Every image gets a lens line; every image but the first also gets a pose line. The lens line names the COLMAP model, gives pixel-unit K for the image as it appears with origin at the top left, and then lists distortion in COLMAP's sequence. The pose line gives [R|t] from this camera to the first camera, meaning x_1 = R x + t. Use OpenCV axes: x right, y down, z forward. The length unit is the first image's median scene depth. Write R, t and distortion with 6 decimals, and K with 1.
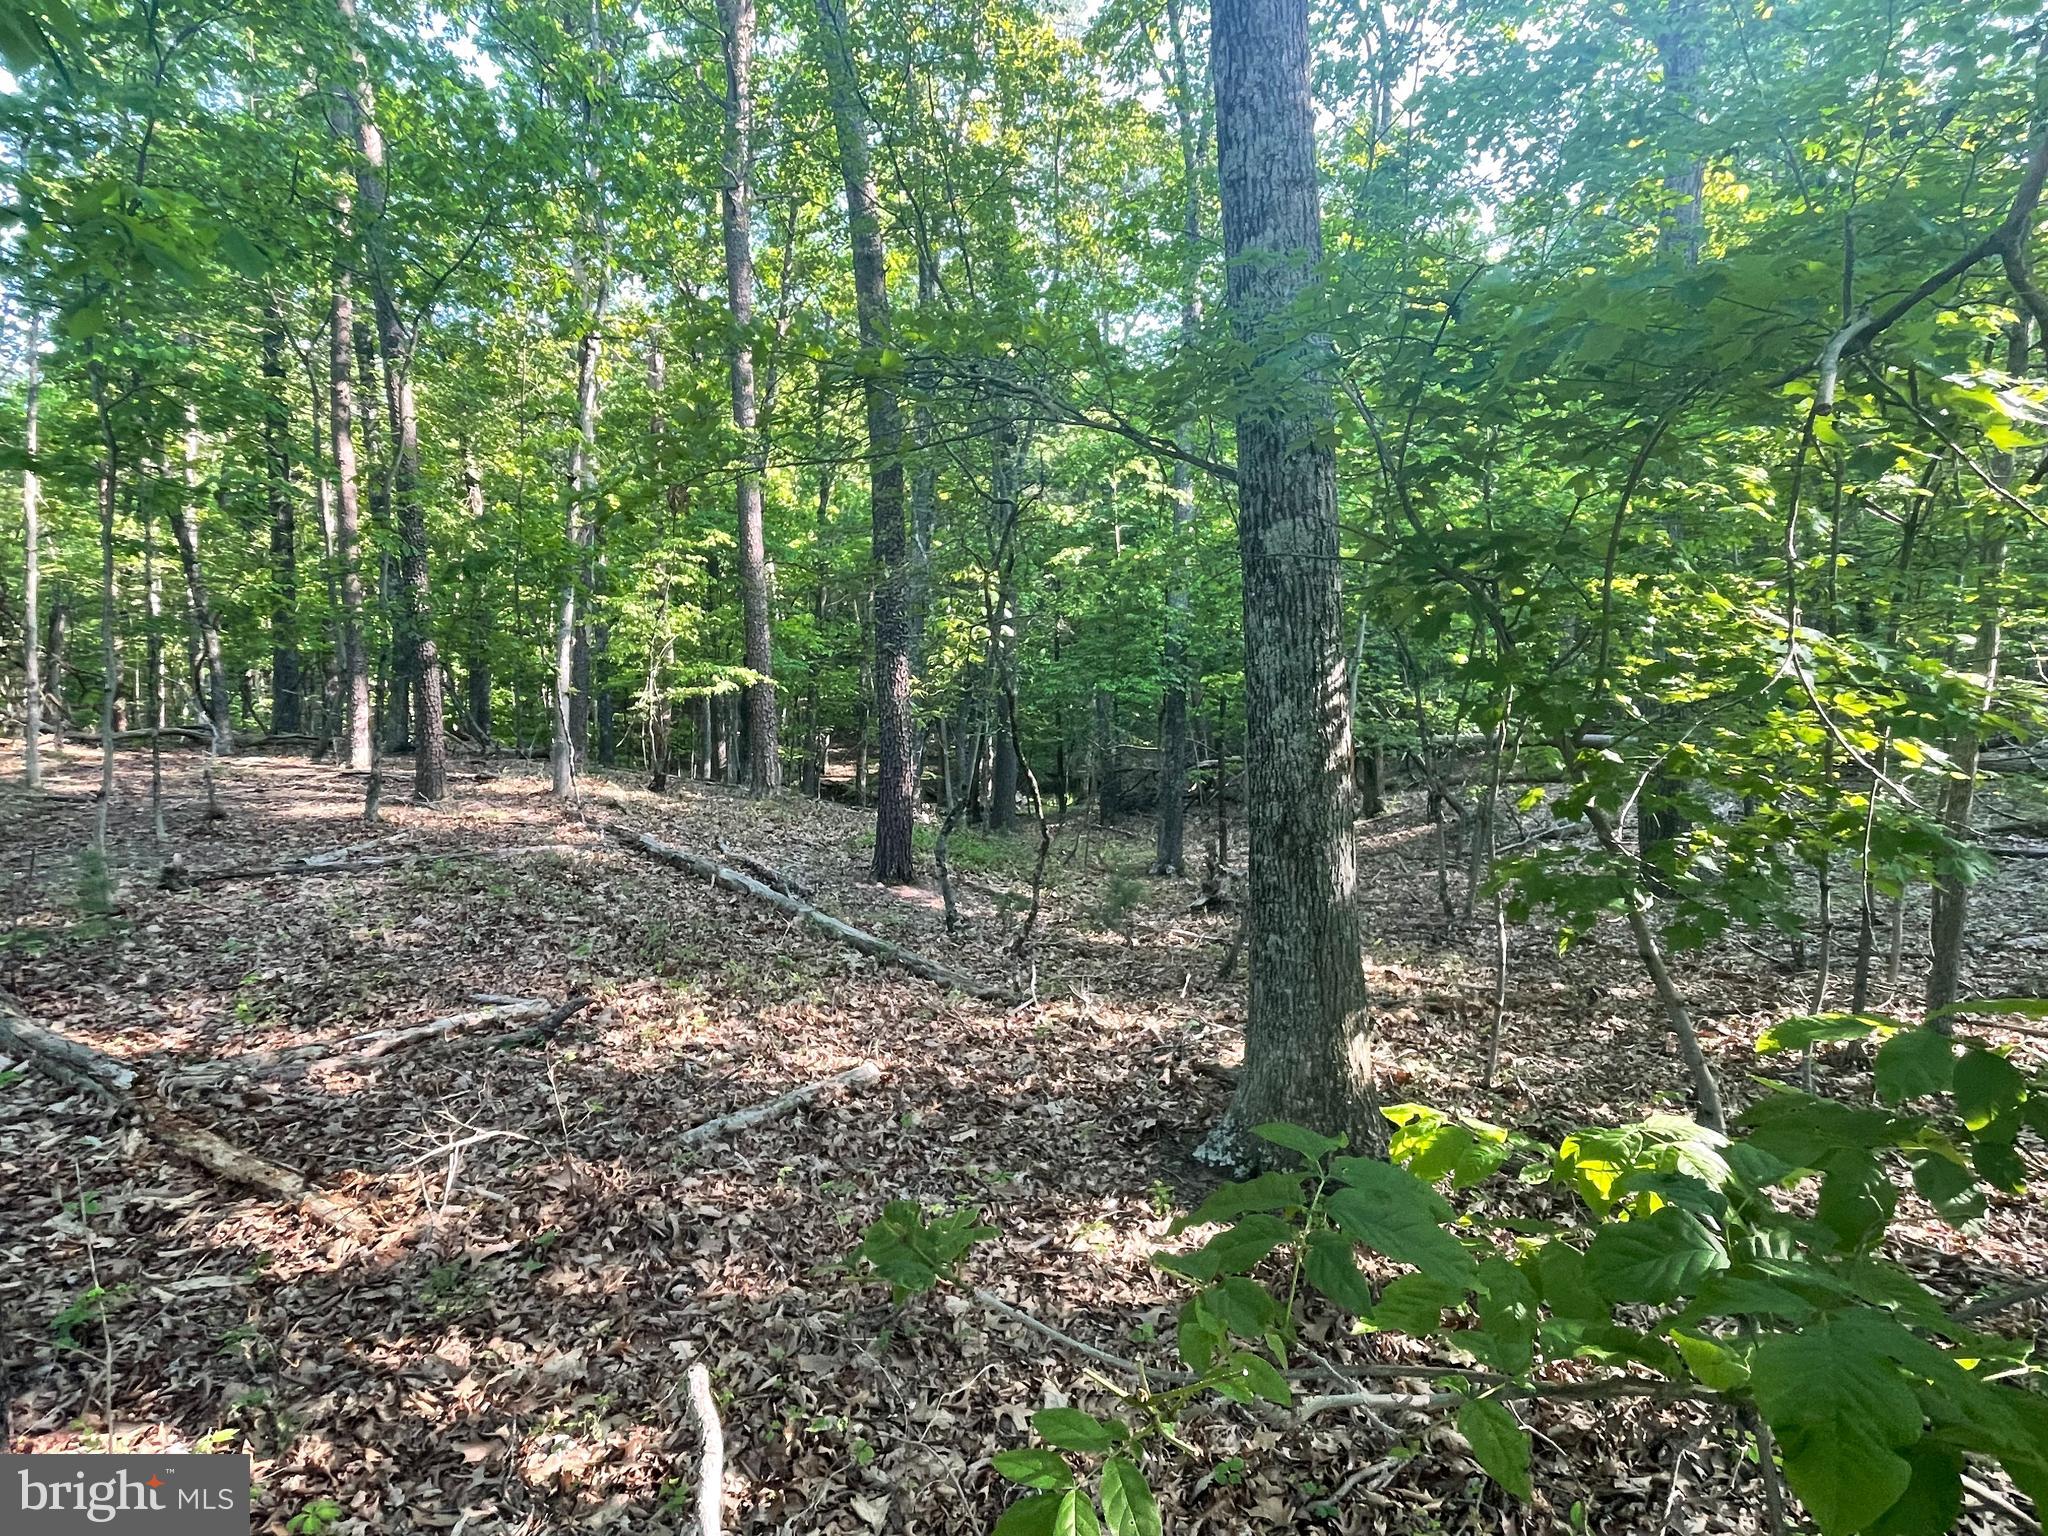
lens RADIAL K [[1062.6, 0, 1025.8], [0, 1062.6, 769.9], [0, 0, 1]] dist [0.000892, -0.006132]
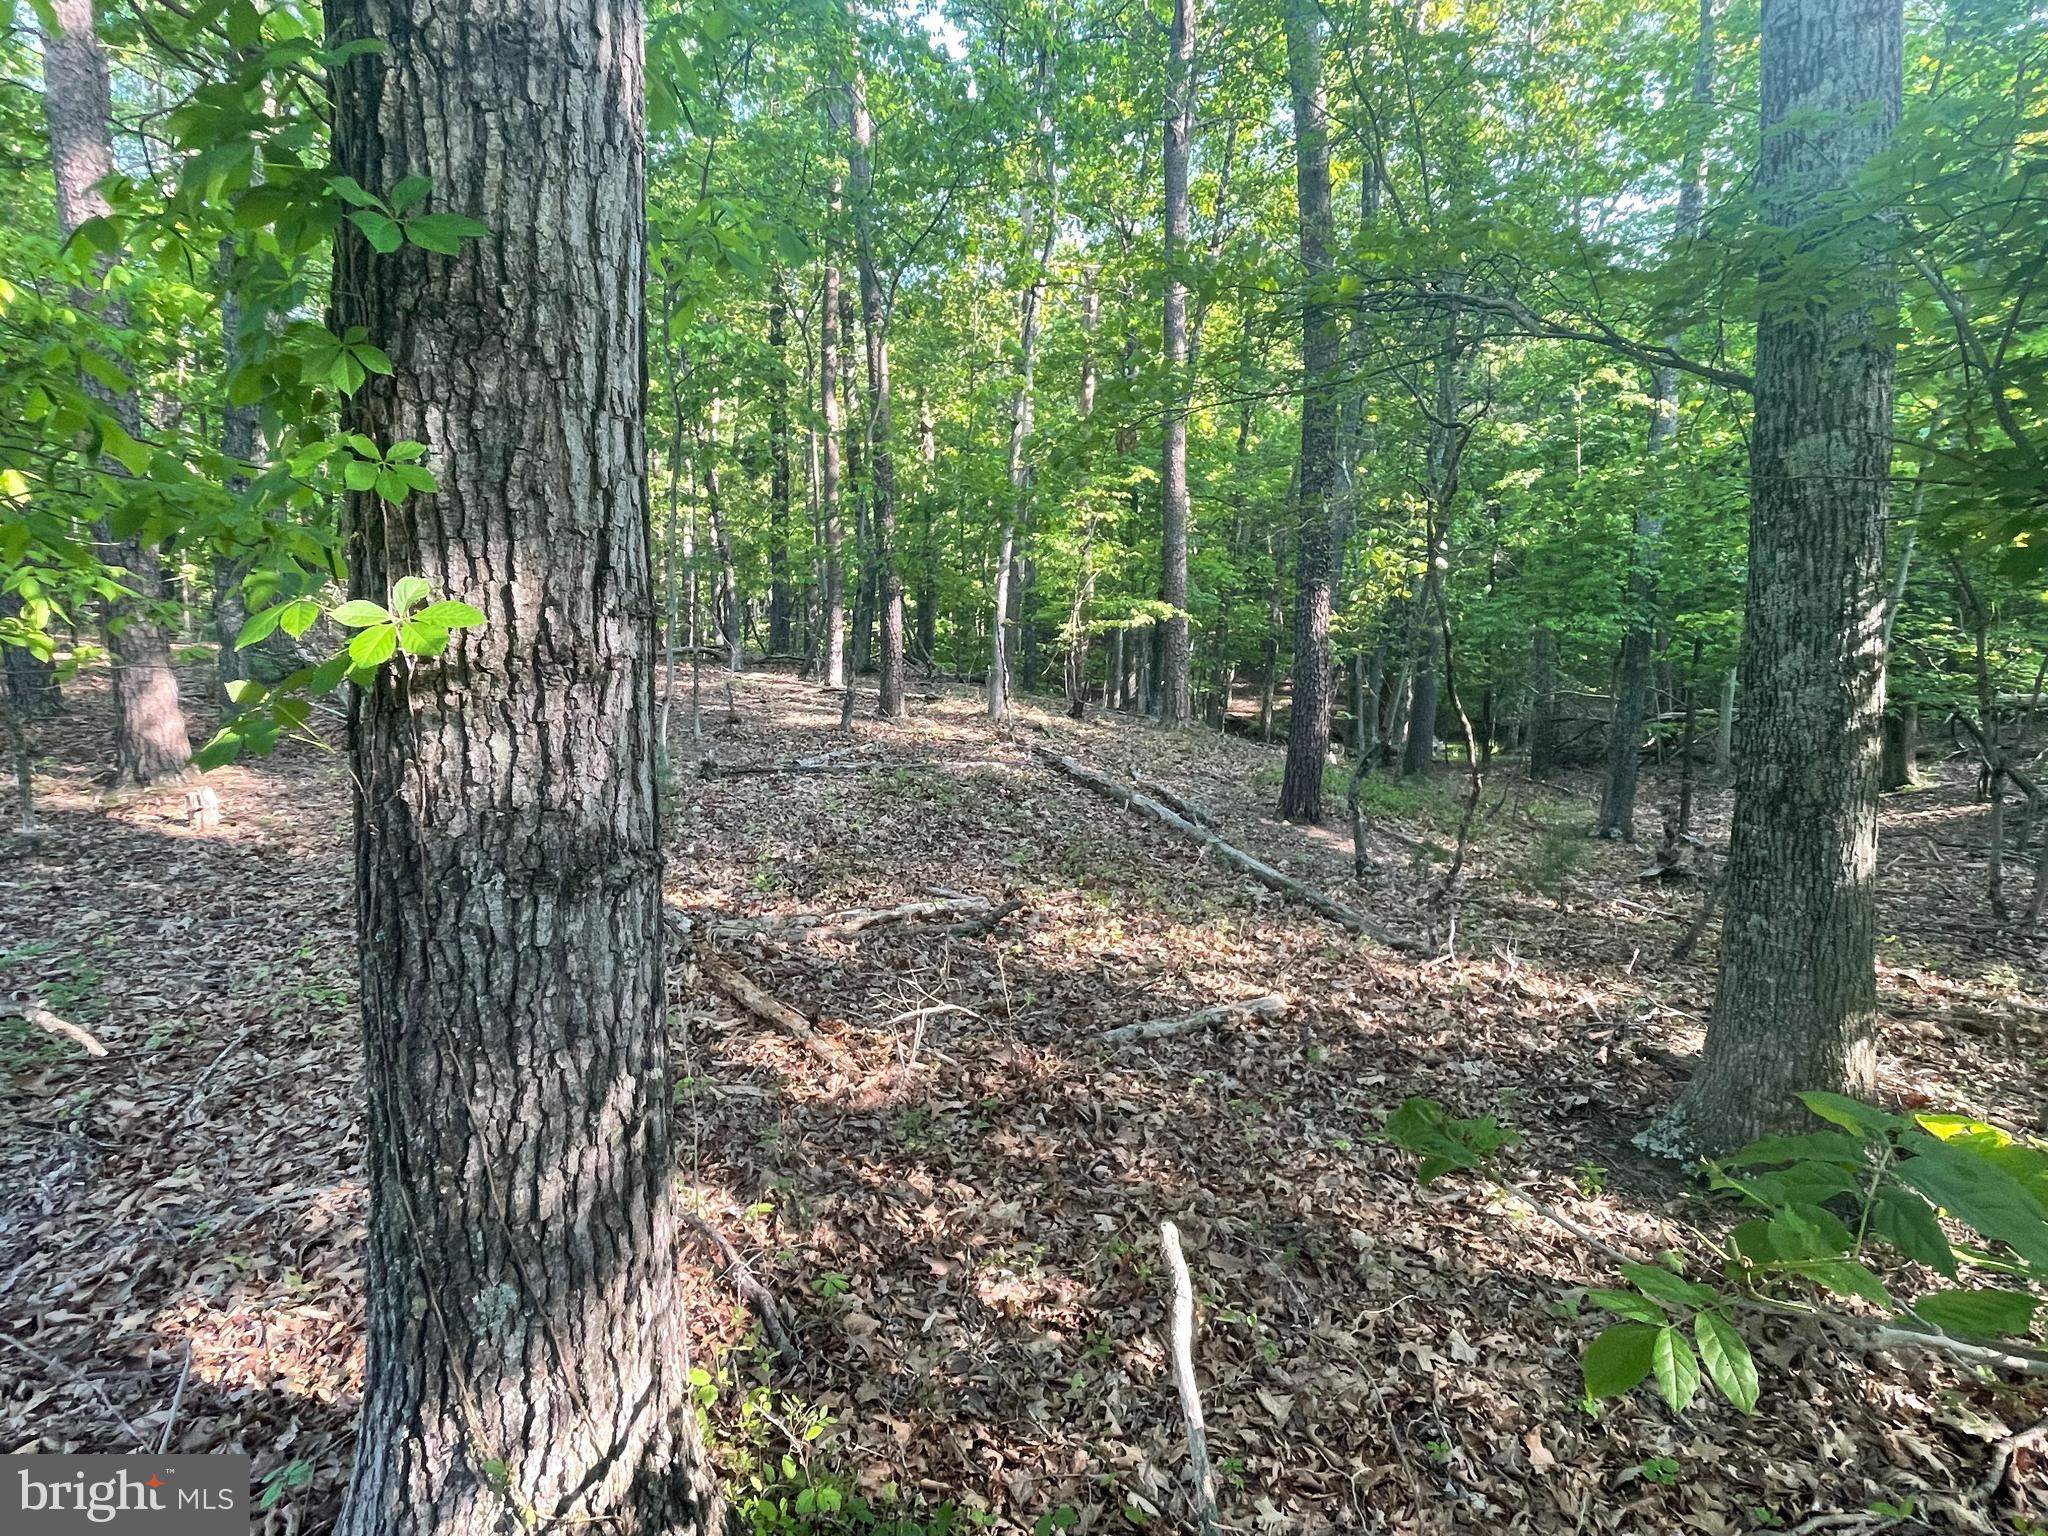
lens RADIAL K [[1062.6, 0, 1029.6], [0, 1062.6, 767.7], [0, 0, 1]] dist [0.000892, -0.006132]
pose [[0.931477, 0.064175, -0.358095, -0.012447], [-0.042807, 0.996815, 0.067292, 0.000463], [0.361273, -0.047352, 0.931257, -0.017184]]
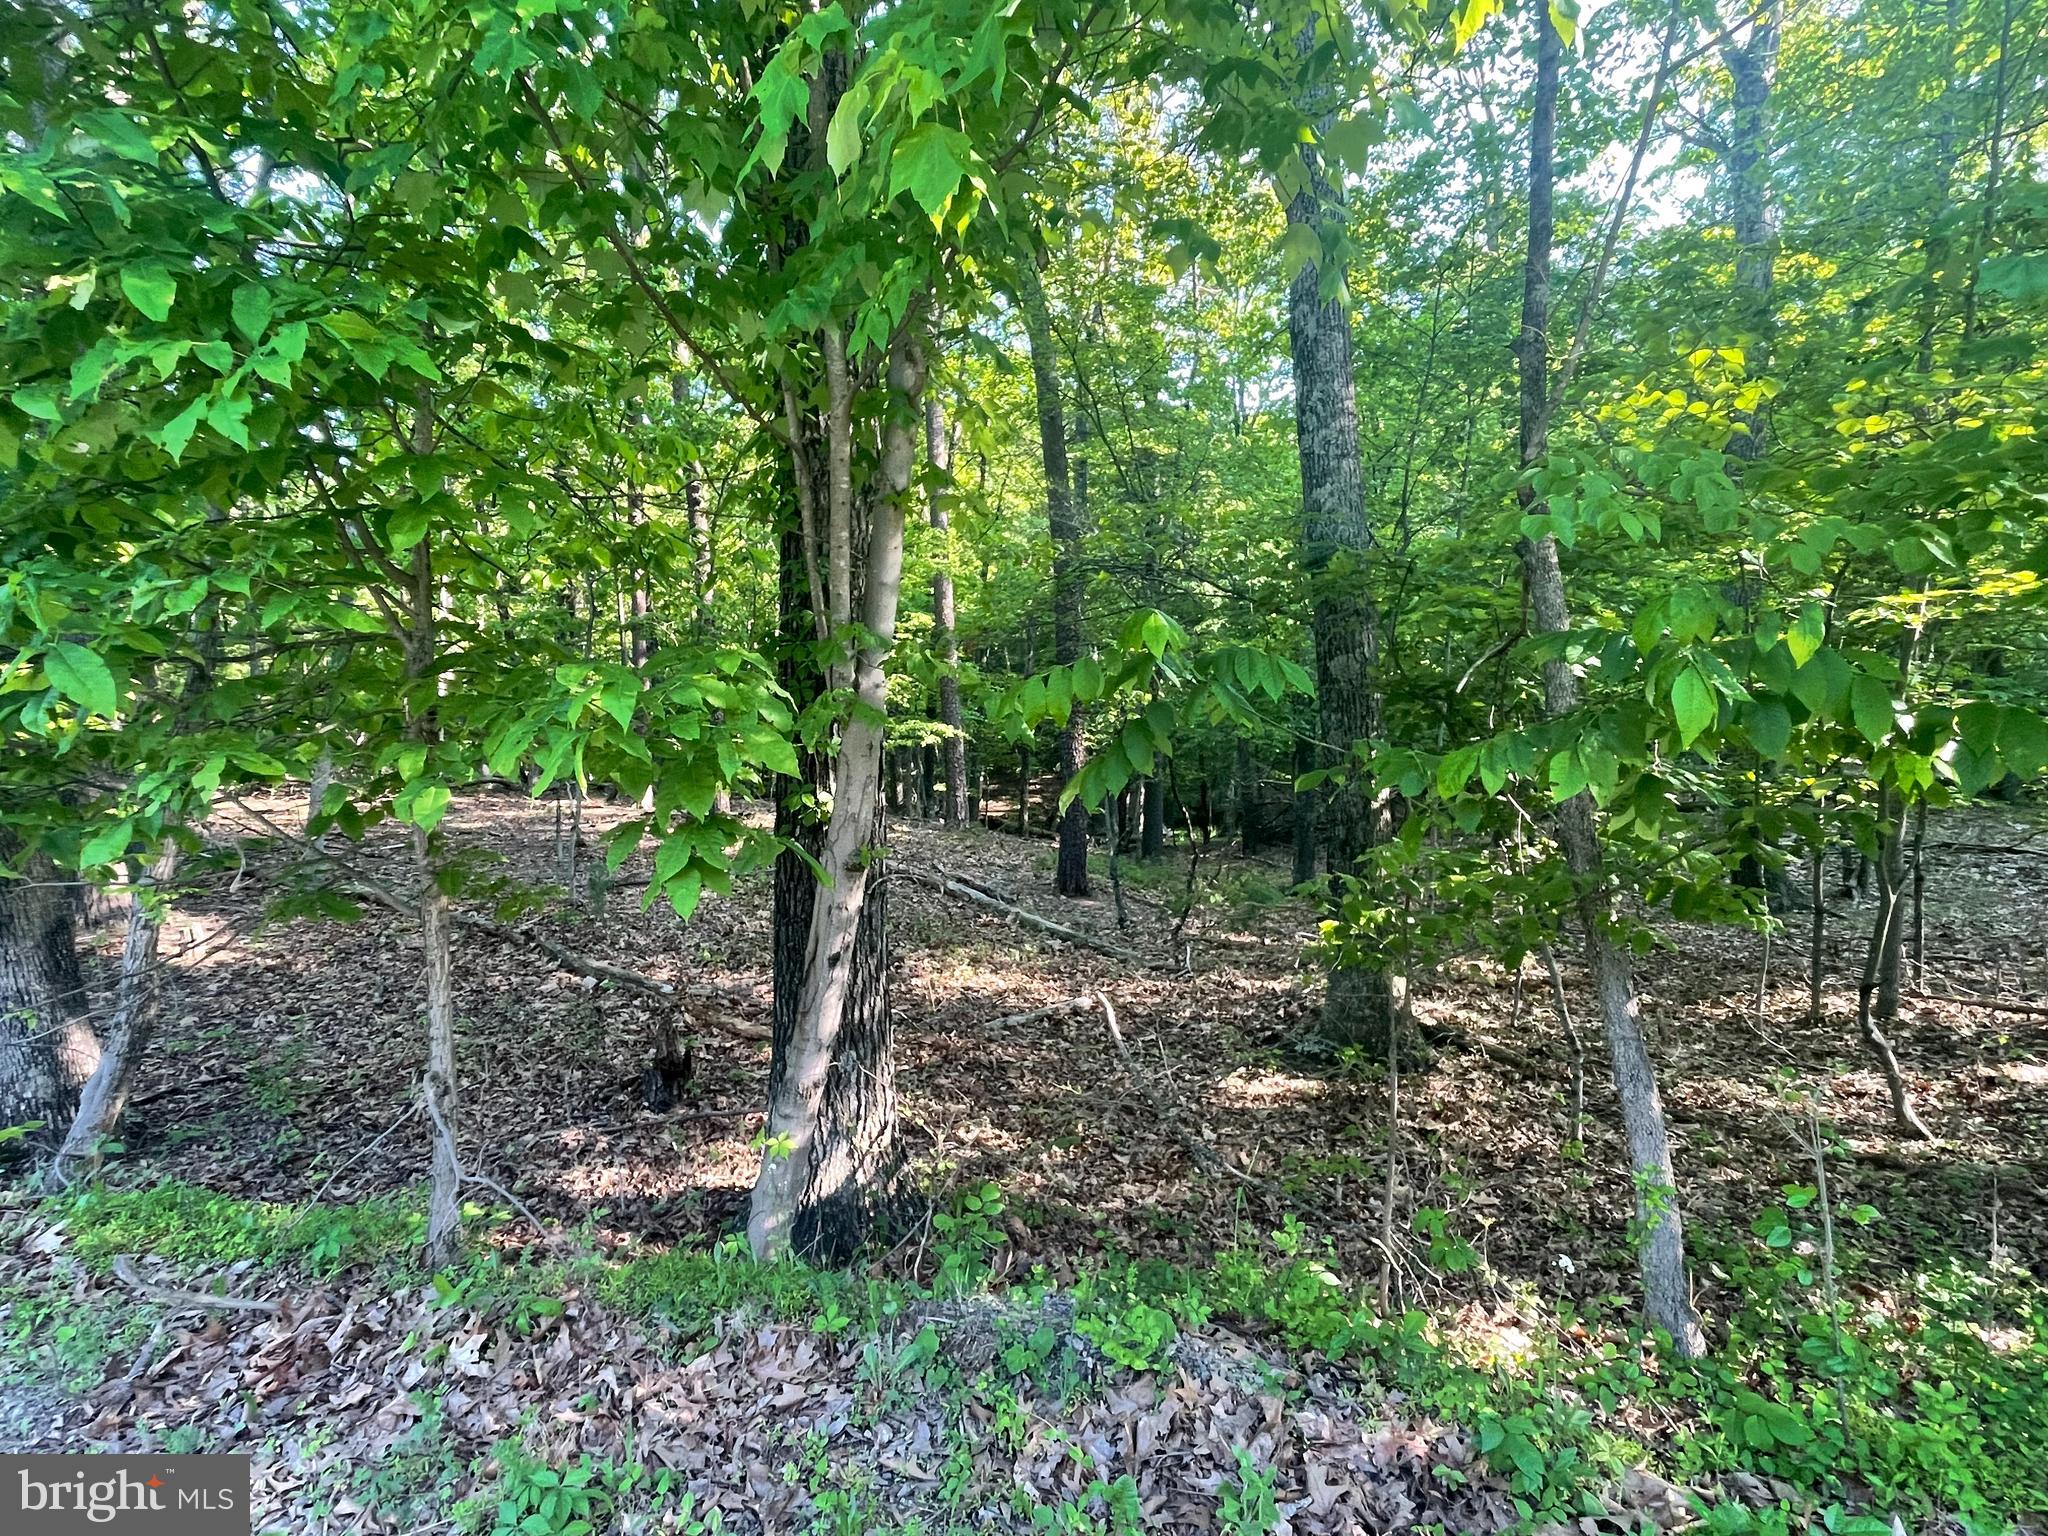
lens RADIAL K [[1062.6, 0, 1028.9], [0, 1062.6, 766.4], [0, 0, 1]] dist [0.000892, -0.006132]
pose [[0.991567, -0.012916, -0.128948, -0.016424], [0.008348, 0.999321, -0.035900, -0.003882], [0.129324, 0.034521, 0.991001, -0.401958]]
